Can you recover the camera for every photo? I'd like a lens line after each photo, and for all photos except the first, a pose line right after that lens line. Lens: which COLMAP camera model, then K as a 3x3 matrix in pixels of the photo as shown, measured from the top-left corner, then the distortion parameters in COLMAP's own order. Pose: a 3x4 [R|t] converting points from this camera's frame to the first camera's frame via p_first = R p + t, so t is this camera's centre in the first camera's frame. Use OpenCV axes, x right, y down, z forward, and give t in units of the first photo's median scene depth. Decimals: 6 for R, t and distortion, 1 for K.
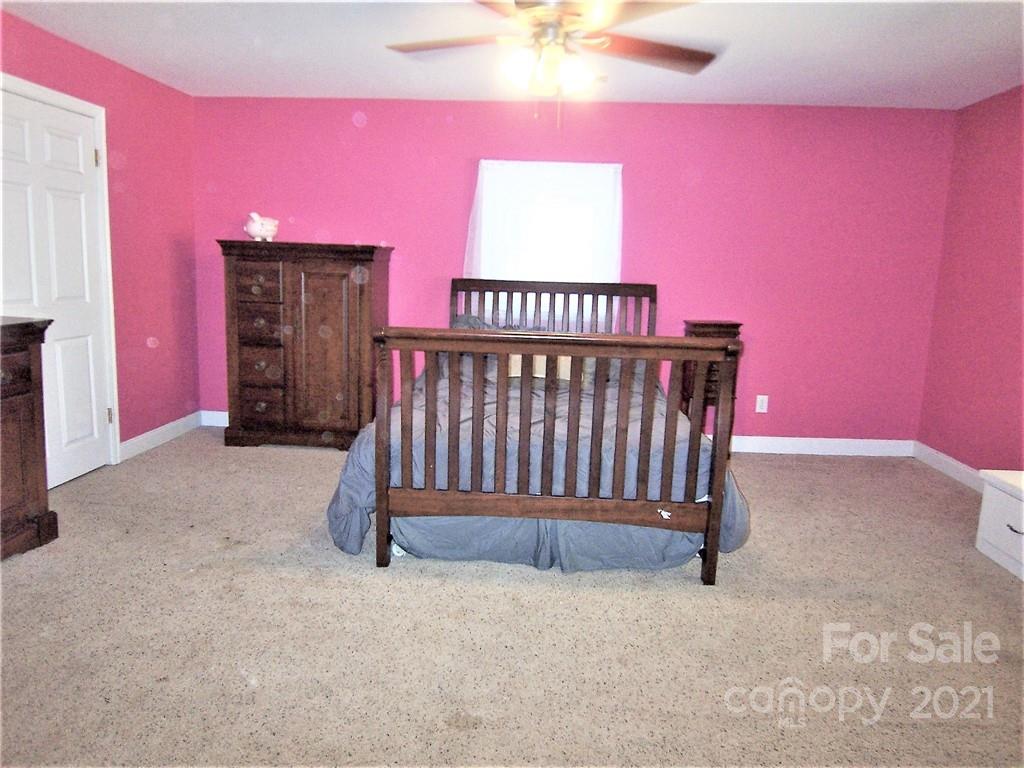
lens RADIAL K [[692.8, 0, 503.5], [0, 692.8, 379.0], [0, 0, 1]] dist [-0.001445, -0.053615]
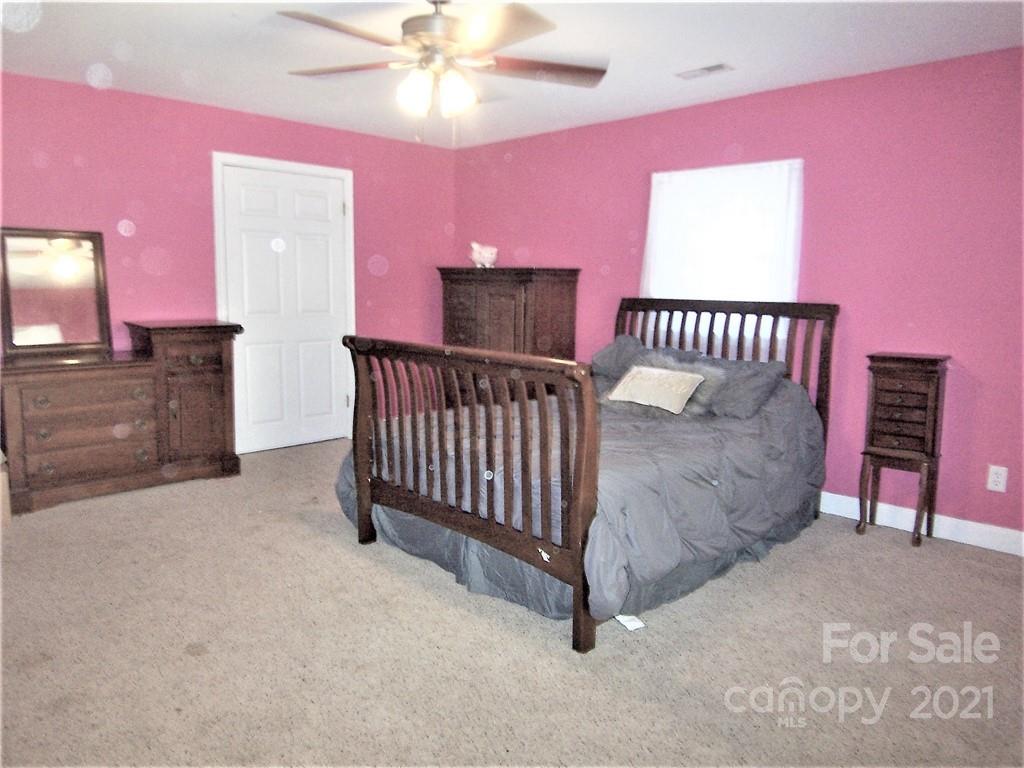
lens RADIAL K [[692.8, 0, 503.5], [0, 692.8, 379.0], [0, 0, 1]] dist [-0.001445, -0.053615]
pose [[0.742853, 0.072039, -0.665567, 0.471094], [-0.096175, 0.995364, 0.000393, -0.016376], [0.662510, 0.063719, 0.746338, 0.171271]]
